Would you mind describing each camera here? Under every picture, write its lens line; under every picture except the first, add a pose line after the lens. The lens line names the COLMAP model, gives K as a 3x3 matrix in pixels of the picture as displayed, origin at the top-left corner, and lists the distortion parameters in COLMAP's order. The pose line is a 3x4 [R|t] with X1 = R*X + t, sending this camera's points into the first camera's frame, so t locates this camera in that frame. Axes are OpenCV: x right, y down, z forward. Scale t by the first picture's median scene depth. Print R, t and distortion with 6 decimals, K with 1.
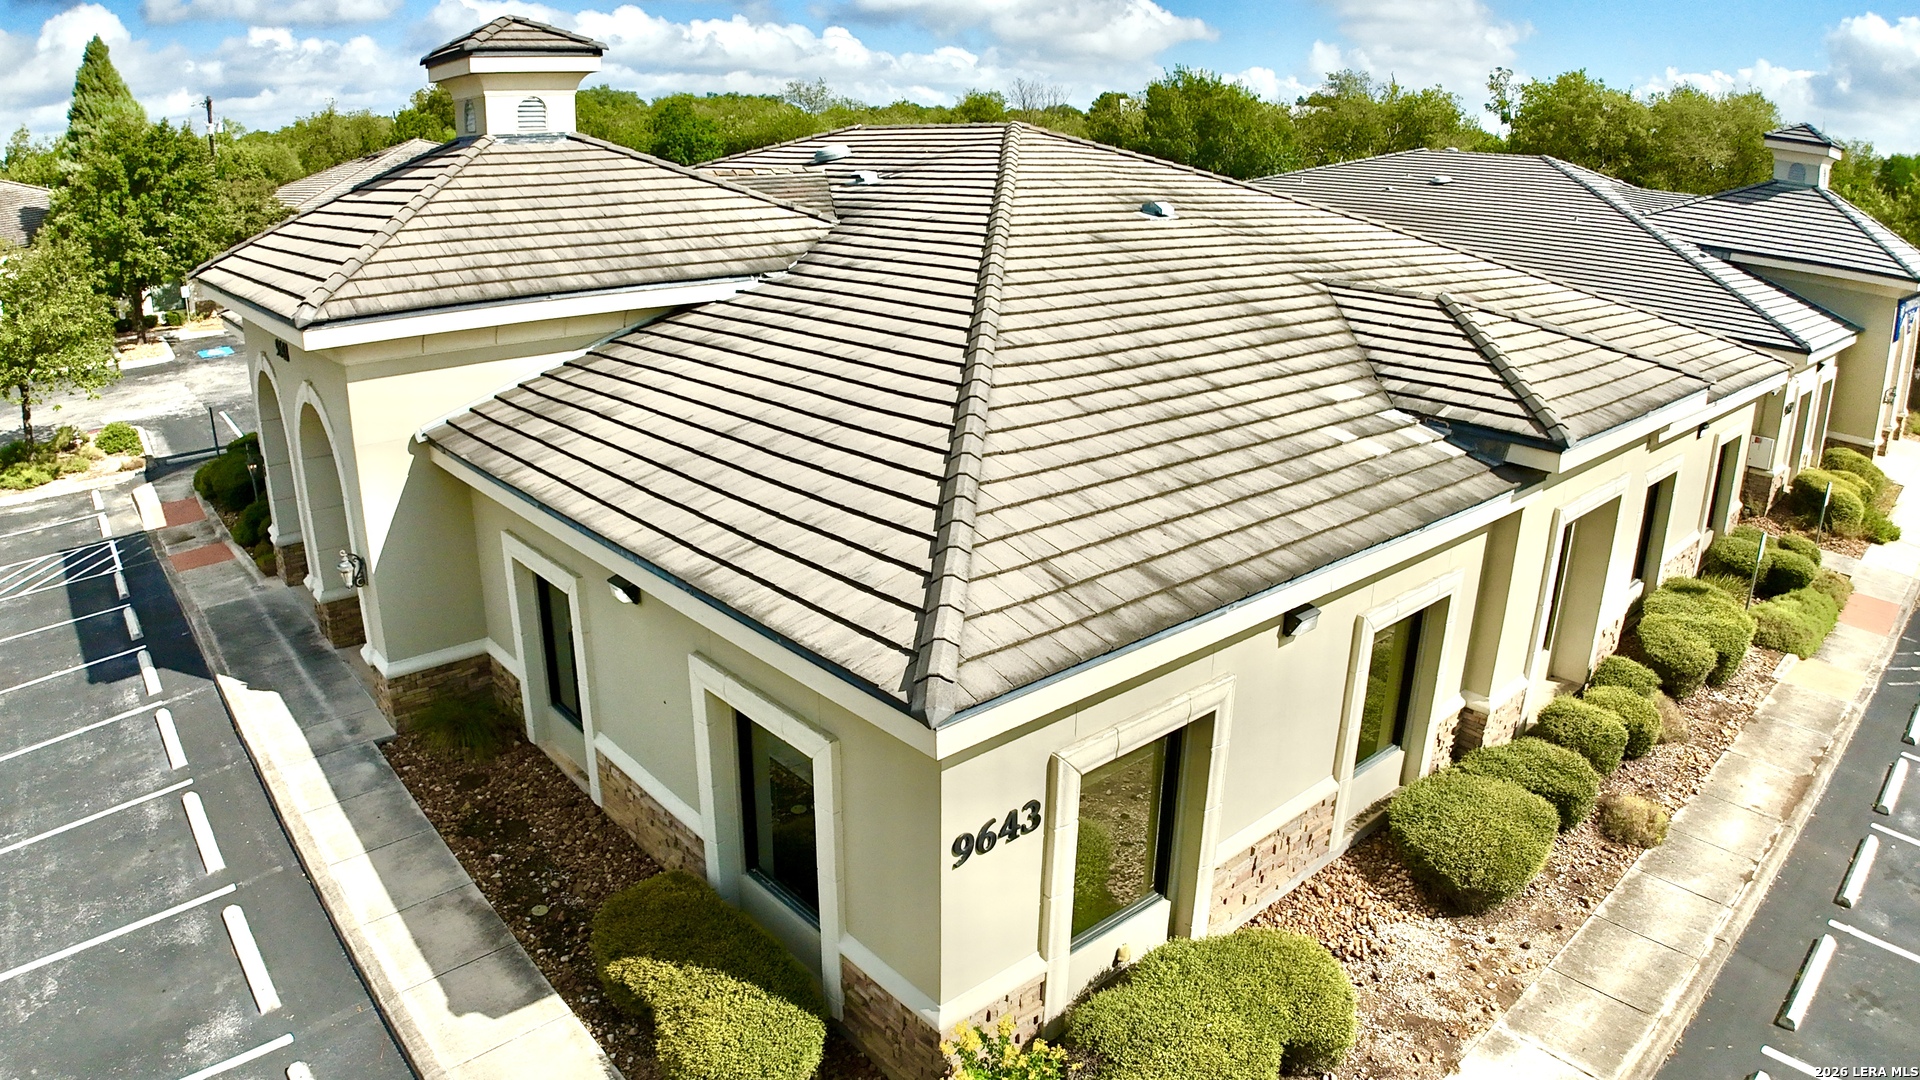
lens RADIAL K [[1188.9, 0, 960.0], [0, 1188.9, 540.0], [0, 0, 1]] dist [-0.197167, 0.030647]
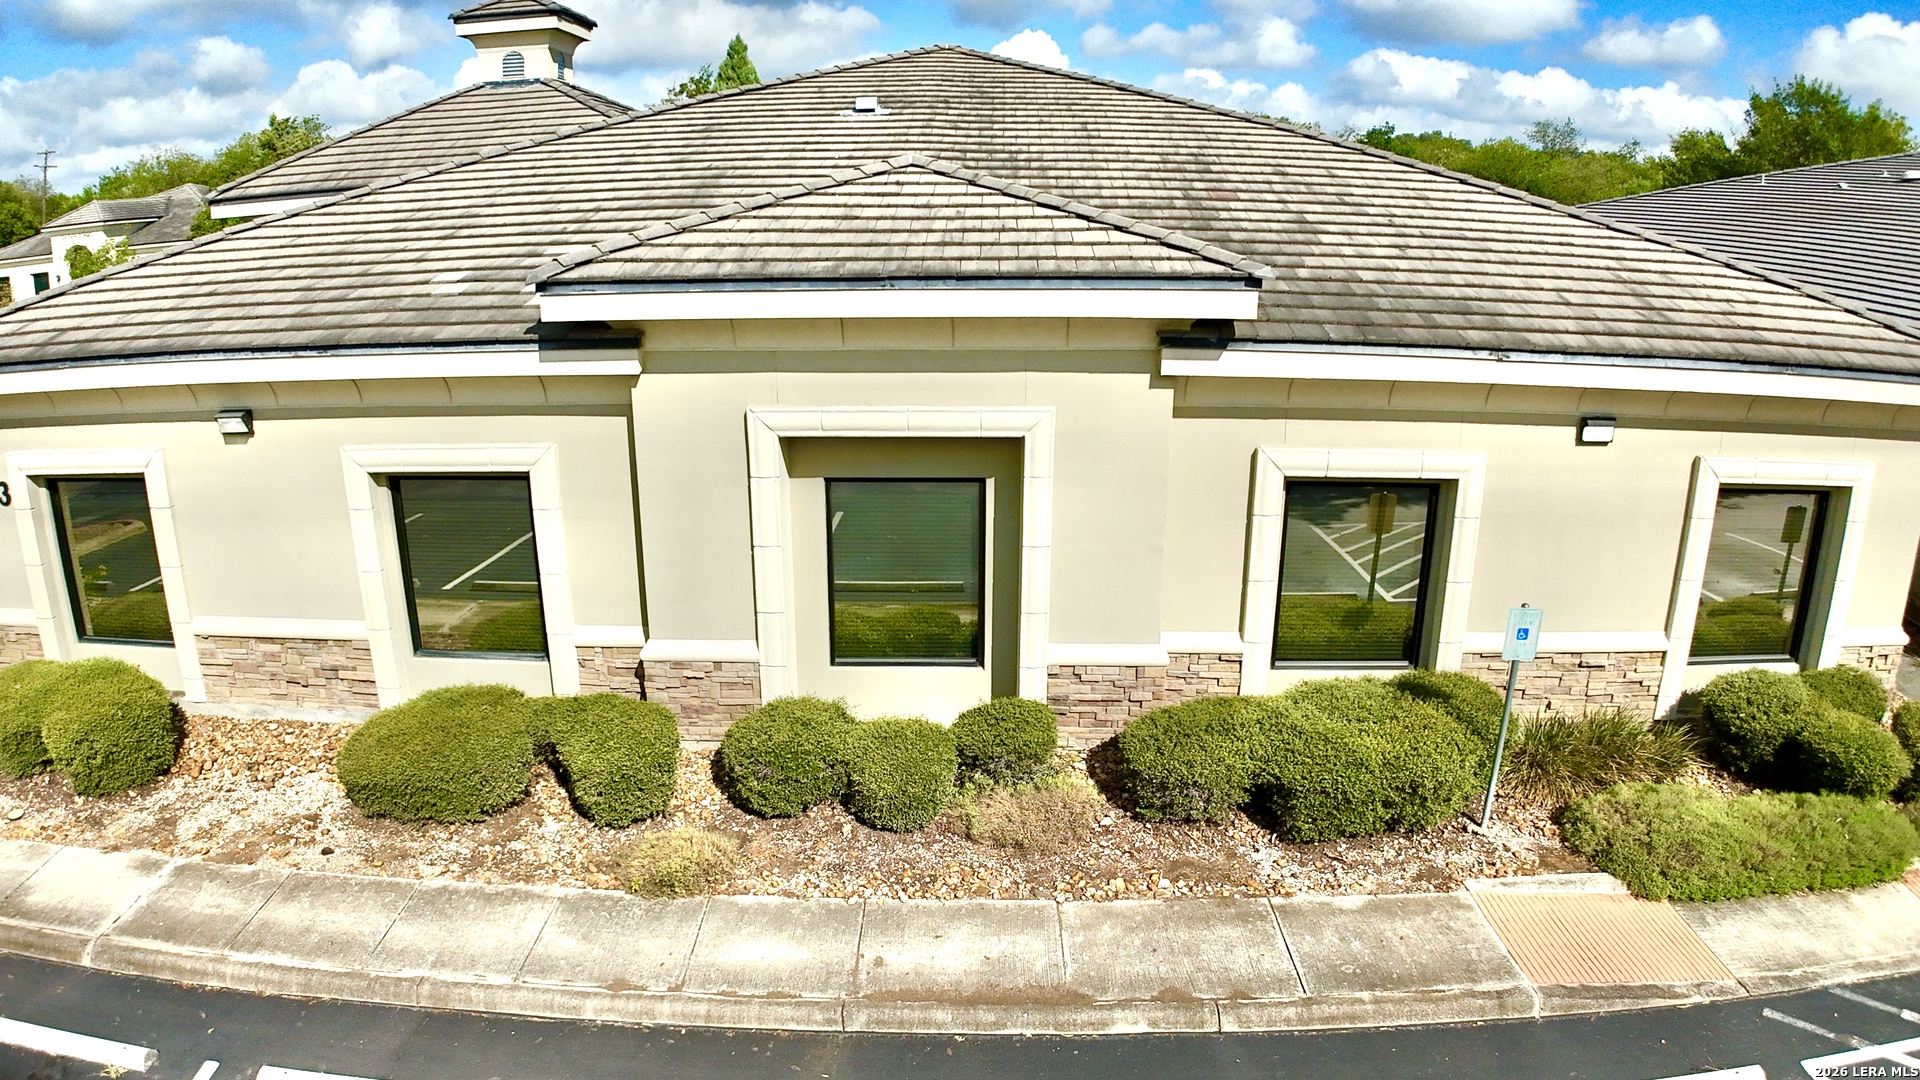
lens RADIAL K [[1188.9, 0, 960.0], [0, 1188.9, 540.0], [0, 0, 1]] dist [-0.197167, 0.030647]
pose [[0.739362, 0.180320, -0.648713, 1.066491], [-0.209512, 0.977254, 0.032855, 0.001487], [0.639881, 0.111621, 0.760324, 0.492673]]
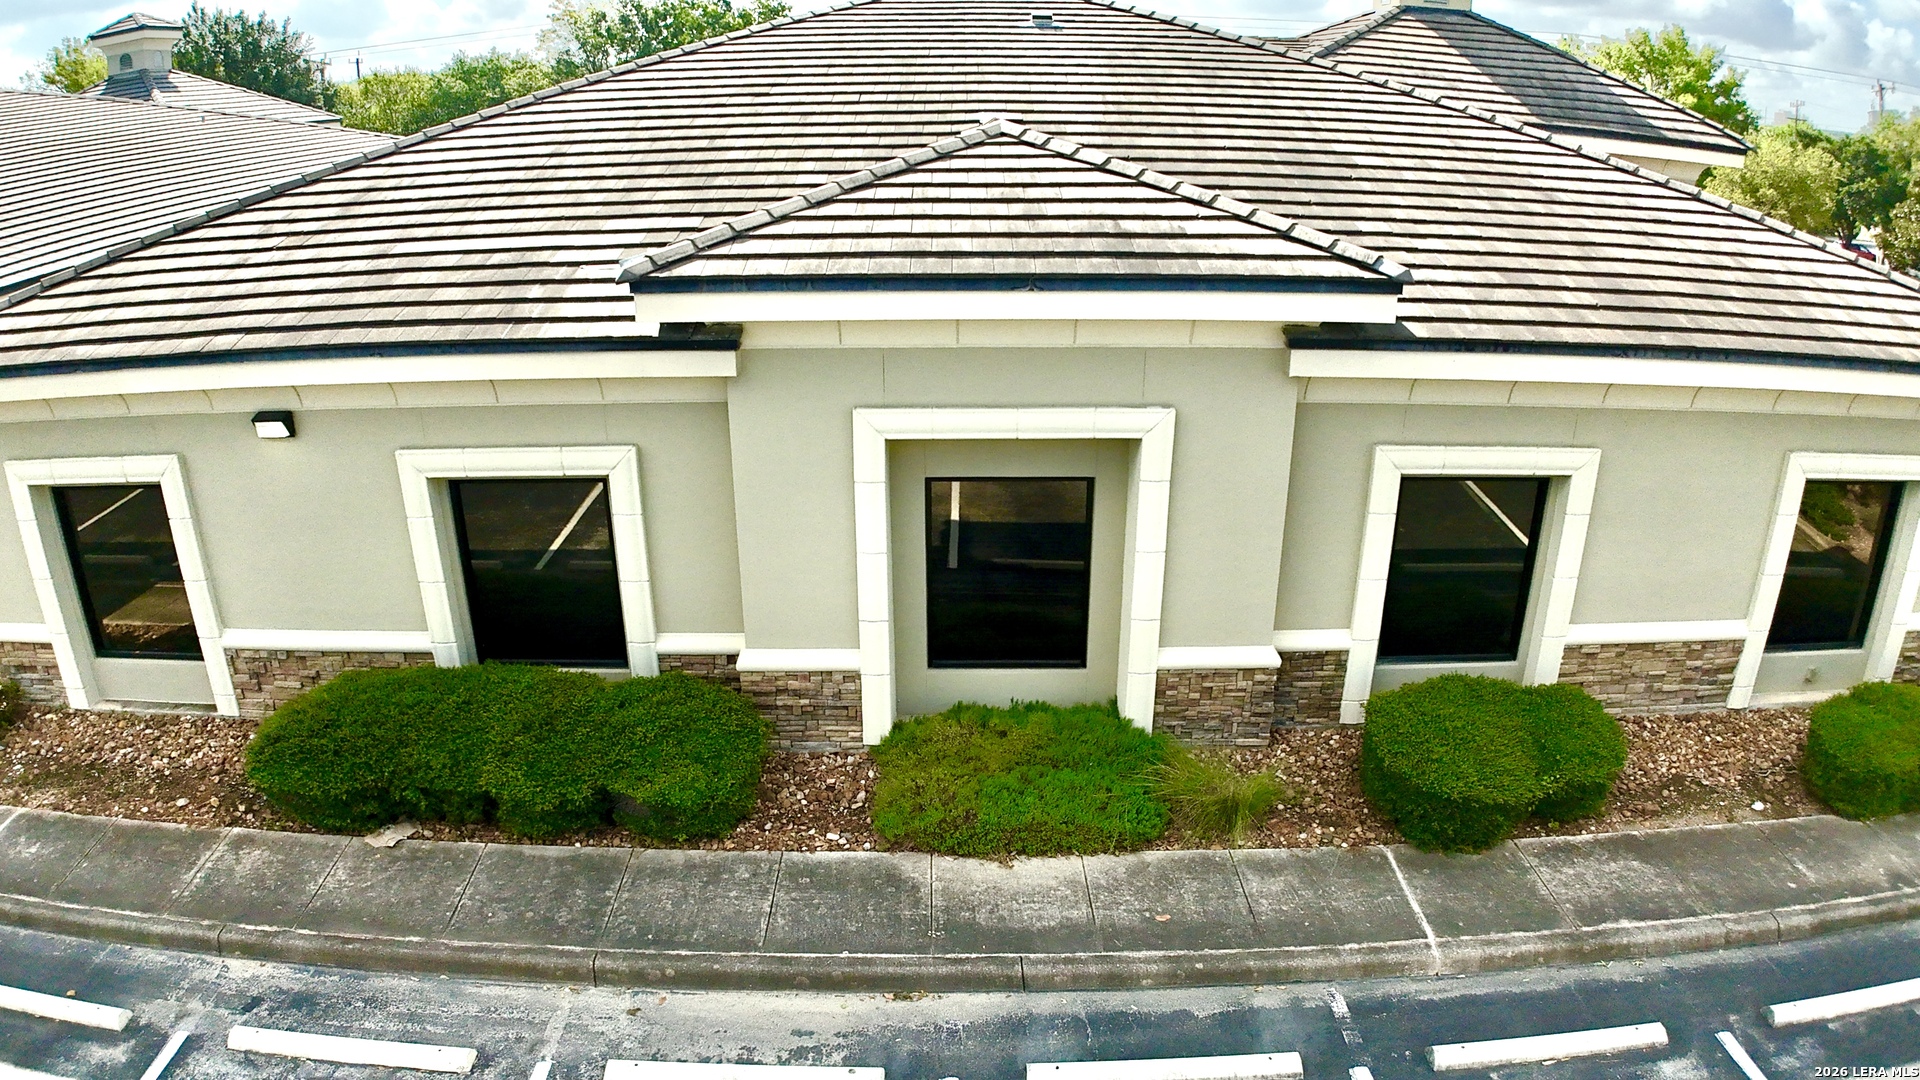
lens RADIAL K [[1188.9, 0, 960.0], [0, 1188.9, 540.0], [0, 0, 1]] dist [-0.197167, 0.030647]
pose [[0.757960, 0.171973, -0.629224, 0.974749], [-0.200300, 0.979379, 0.026395, 0.025352], [0.620788, 0.106027, 0.776776, 0.422024]]
